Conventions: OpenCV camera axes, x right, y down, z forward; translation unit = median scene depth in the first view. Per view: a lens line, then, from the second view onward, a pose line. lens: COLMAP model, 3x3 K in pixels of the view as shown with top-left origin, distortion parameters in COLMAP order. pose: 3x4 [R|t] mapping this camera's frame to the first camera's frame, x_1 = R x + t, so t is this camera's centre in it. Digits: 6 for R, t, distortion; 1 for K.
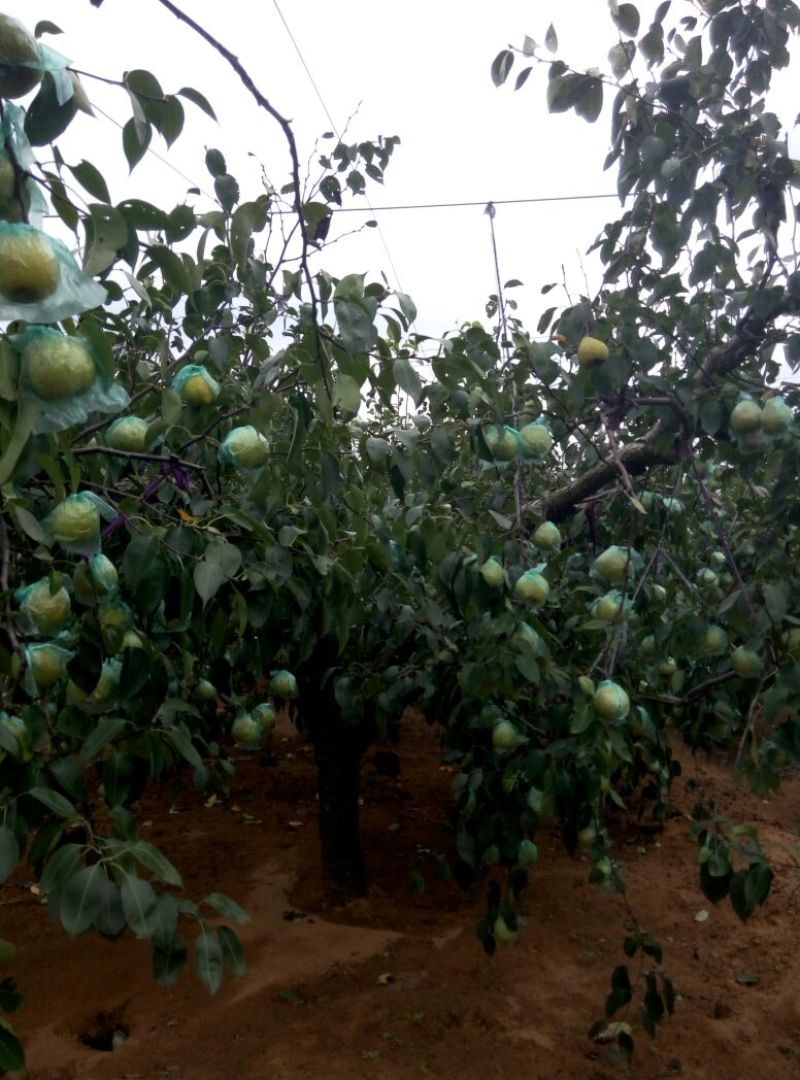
lens RADIAL K [[911.1, 0, 400.0], [0, 911.1, 540.0], [0, 0, 1]] dist [0.107842, -0.066648]
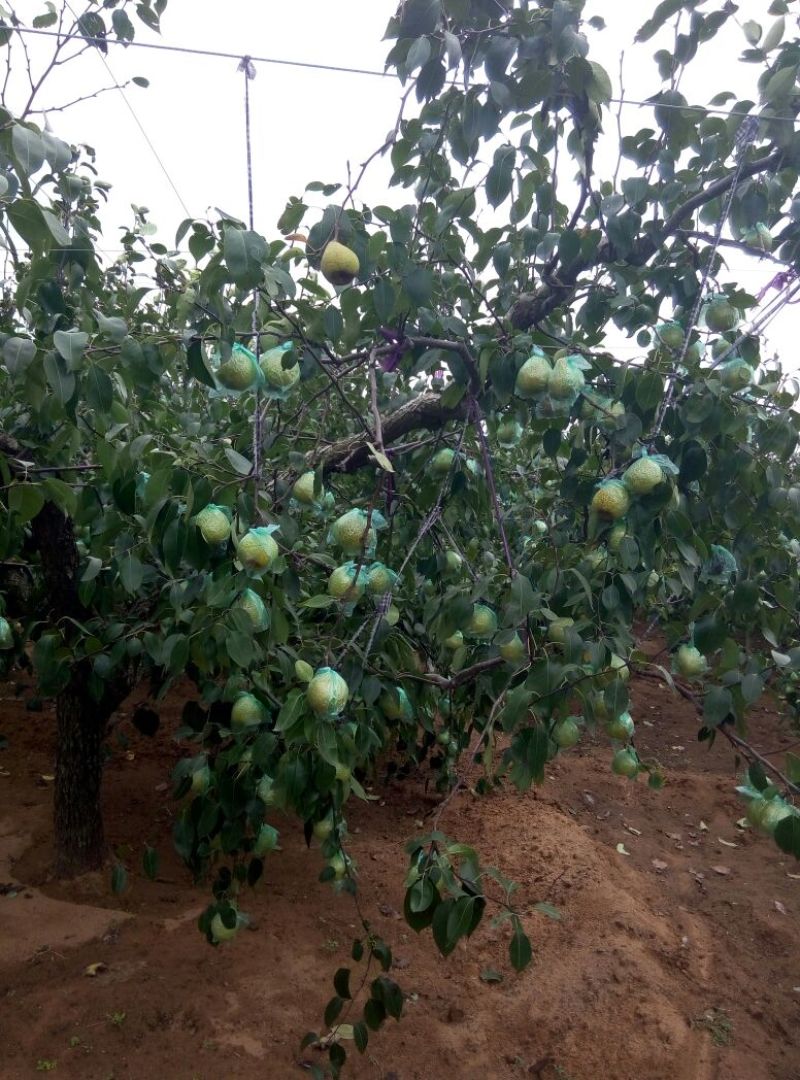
lens RADIAL K [[882.1, 0, 400.0], [0, 882.1, 540.0], [0, 0, 1]] dist [0.149784, -0.127337]
pose [[0.987822, 0.090393, 0.126633, 0.128629], [-0.098761, 0.993214, 0.061423, -0.013648], [-0.120222, -0.073182, 0.990046, 0.145487]]
